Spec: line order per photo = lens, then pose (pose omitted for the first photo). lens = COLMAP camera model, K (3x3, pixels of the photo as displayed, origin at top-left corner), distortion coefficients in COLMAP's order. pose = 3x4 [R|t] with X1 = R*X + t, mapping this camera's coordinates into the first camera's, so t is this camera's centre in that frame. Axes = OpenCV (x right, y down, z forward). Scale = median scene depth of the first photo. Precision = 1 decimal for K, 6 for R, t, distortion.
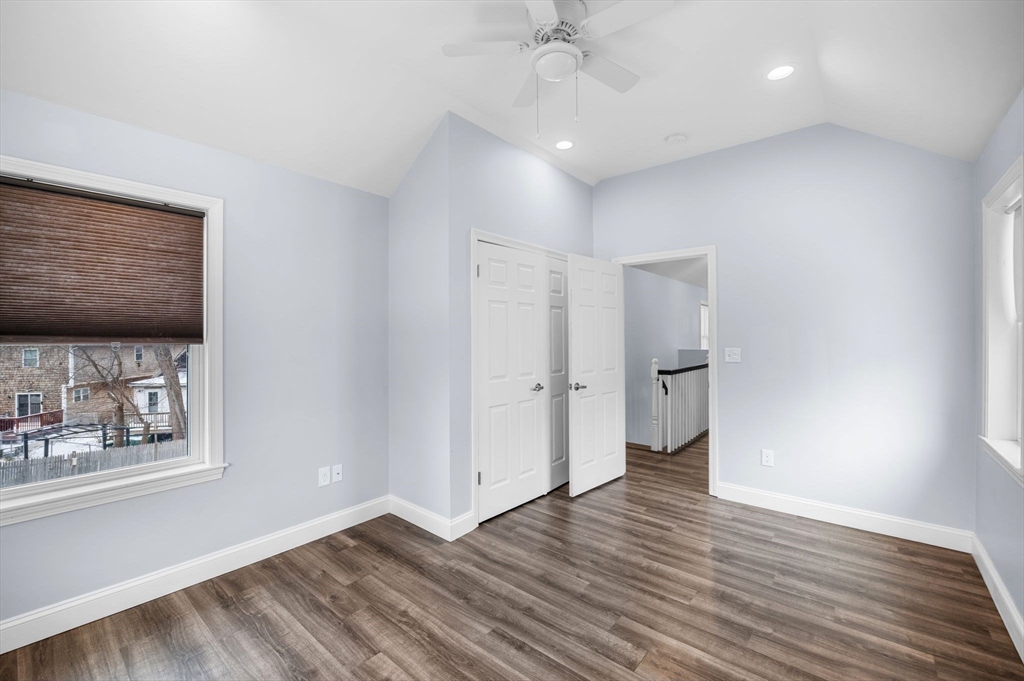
lens RADIAL K [[423.7, 0, 511.7], [0, 423.7, 338.2], [0, 0, 1]] dist [-0.003771, -0.000586]
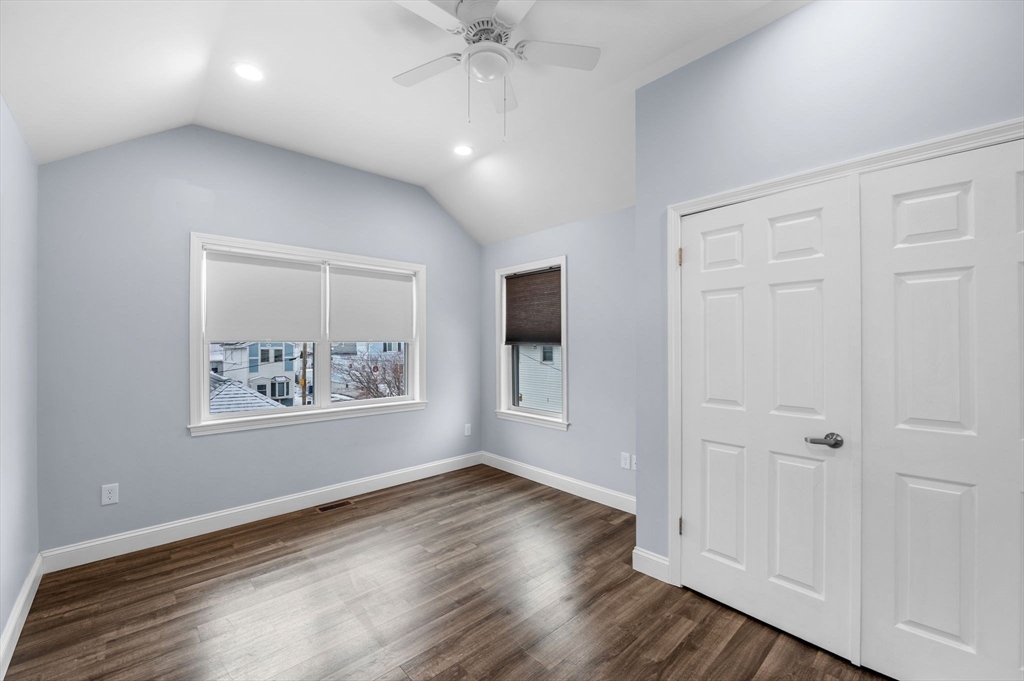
lens RADIAL K [[423.7, 0, 513.2], [0, 423.7, 342.4], [0, 0, 1]] dist [-0.003771, -0.000586]
pose [[-0.129399, 0.003164, -0.991588, 0.807817], [-0.000293, 0.999995, 0.003229, -0.005944], [0.991593, 0.000709, -0.129397, 0.889946]]
